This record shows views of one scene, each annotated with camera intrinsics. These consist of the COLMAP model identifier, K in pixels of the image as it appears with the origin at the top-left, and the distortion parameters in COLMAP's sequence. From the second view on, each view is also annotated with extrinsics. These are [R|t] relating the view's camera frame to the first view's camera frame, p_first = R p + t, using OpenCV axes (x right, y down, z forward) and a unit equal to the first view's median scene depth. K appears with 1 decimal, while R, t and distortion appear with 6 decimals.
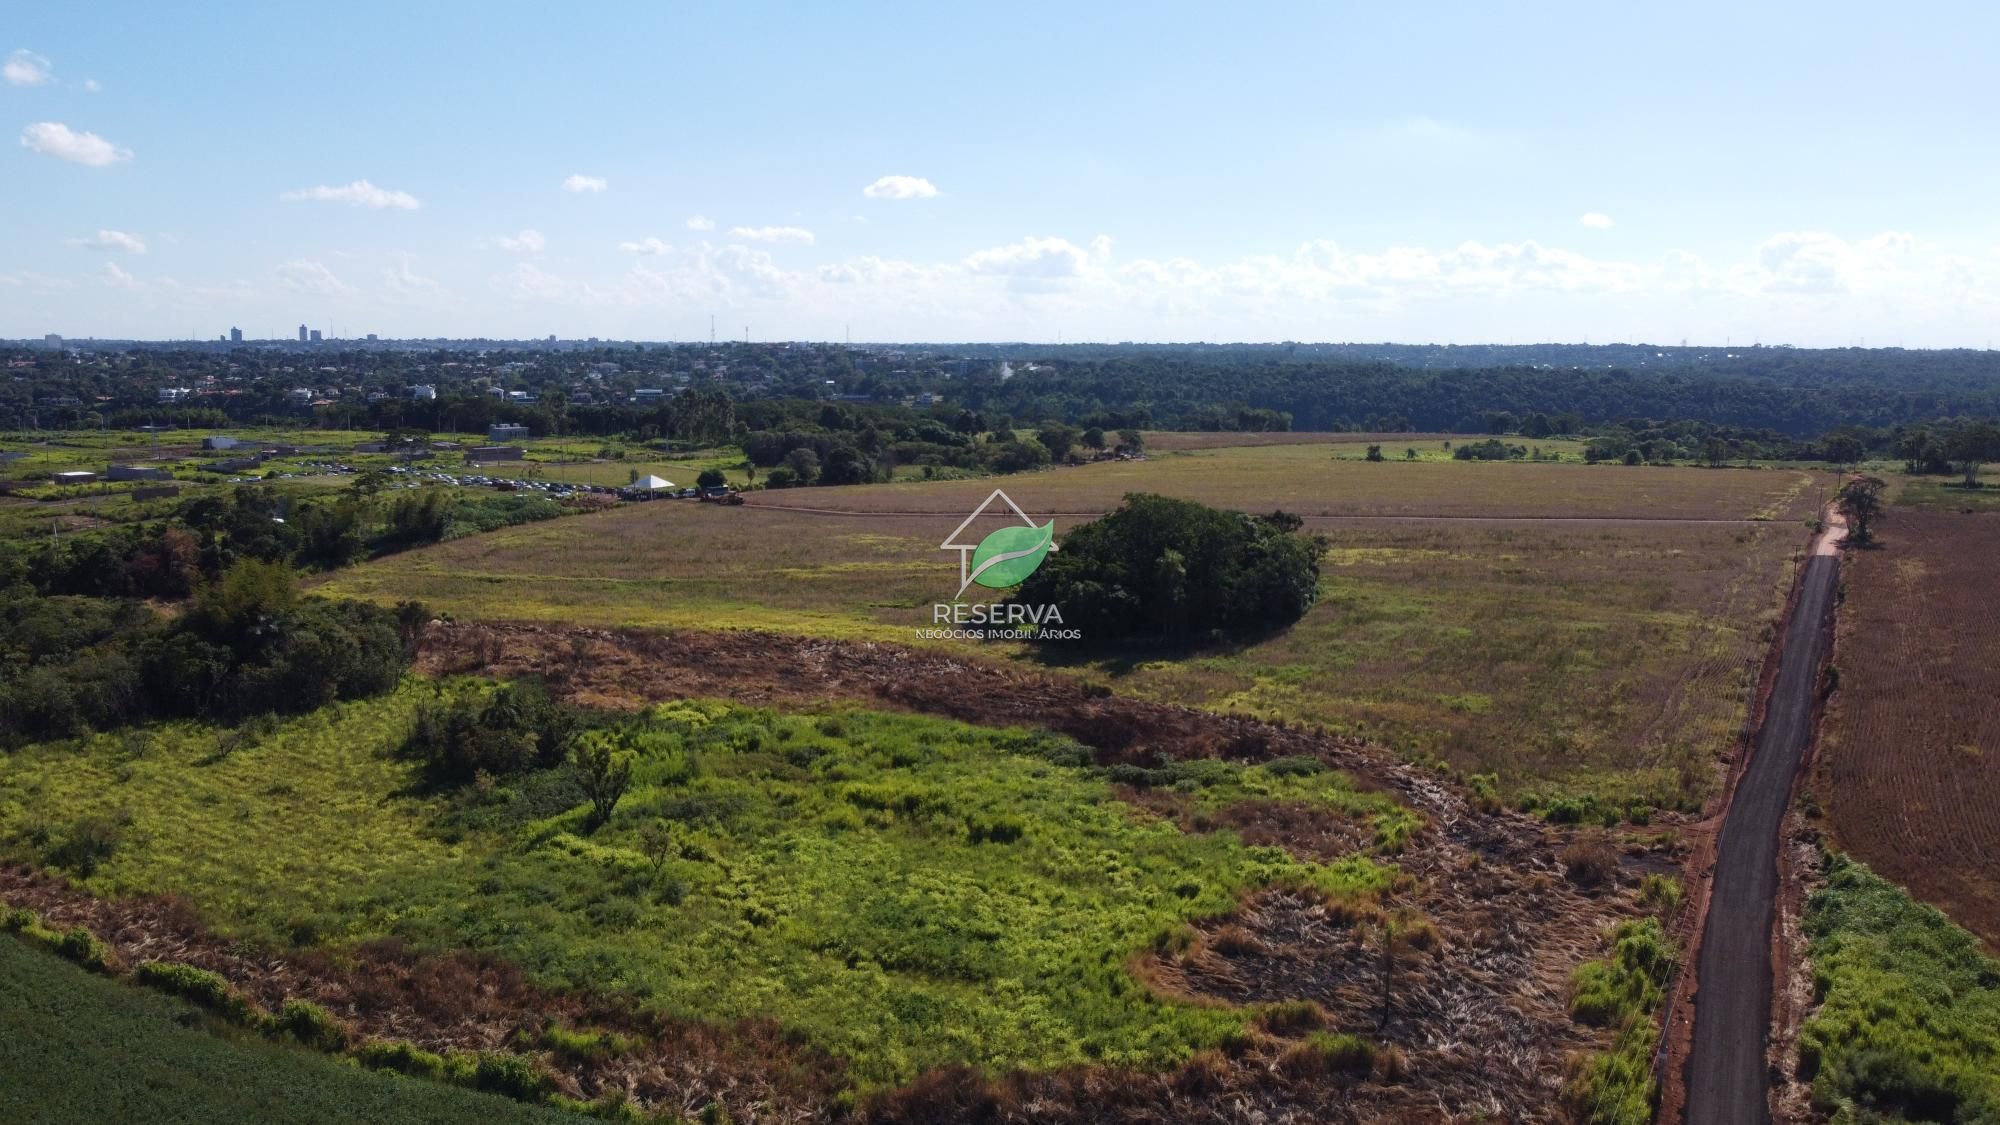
lens RADIAL K [[1524.5, 0, 984.6], [0, 1524.5, 560.1], [0, 0, 1]] dist [-0.005015, 0.006015]
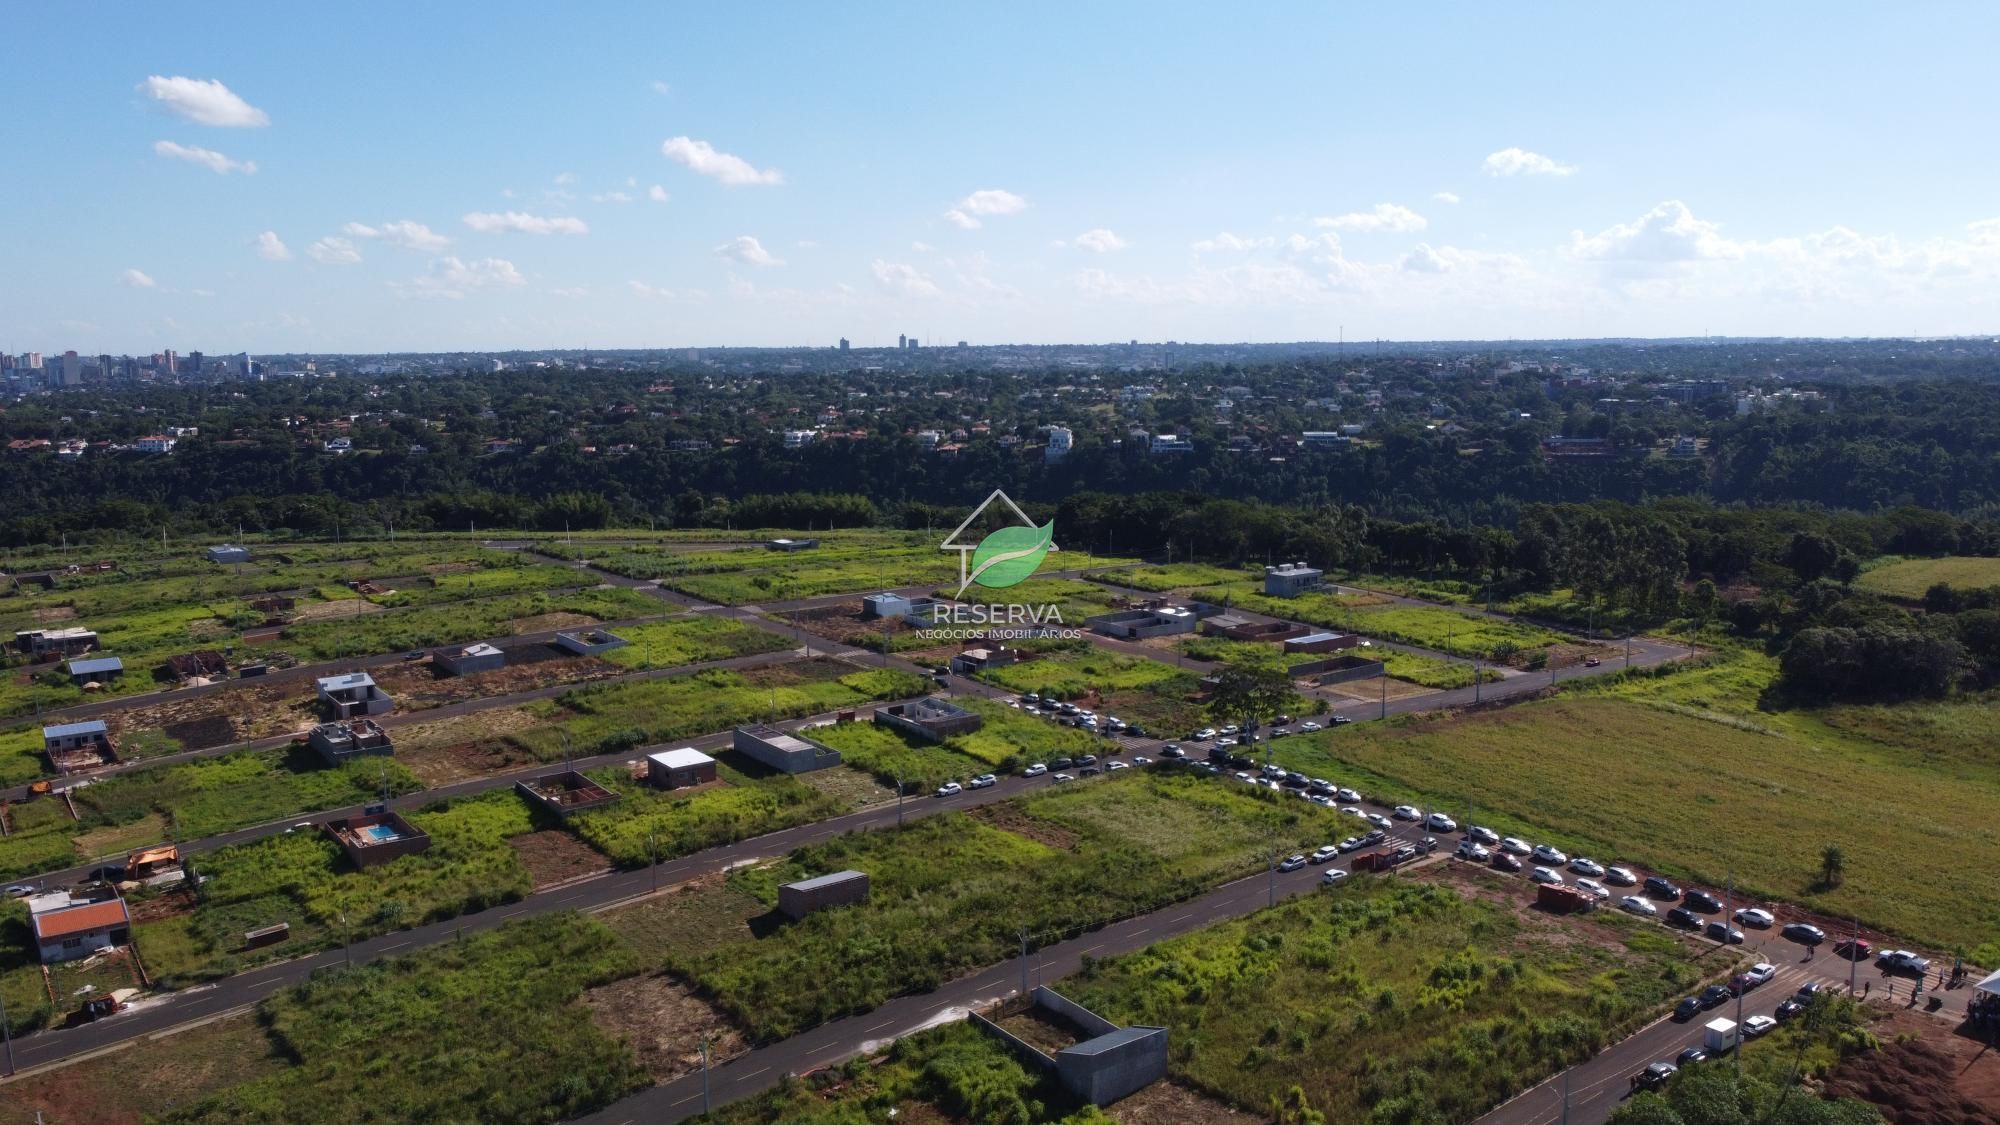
lens RADIAL K [[1520.5, 0, 993.0], [0, 1520.5, 552.7], [0, 0, 1]] dist [-0.013276, 0.008016]
pose [[0.938602, 0.034366, -0.343286, -0.092100], [-0.034763, 0.999383, 0.005002, -0.040389], [0.343246, 0.007239, 0.939218, 0.157478]]
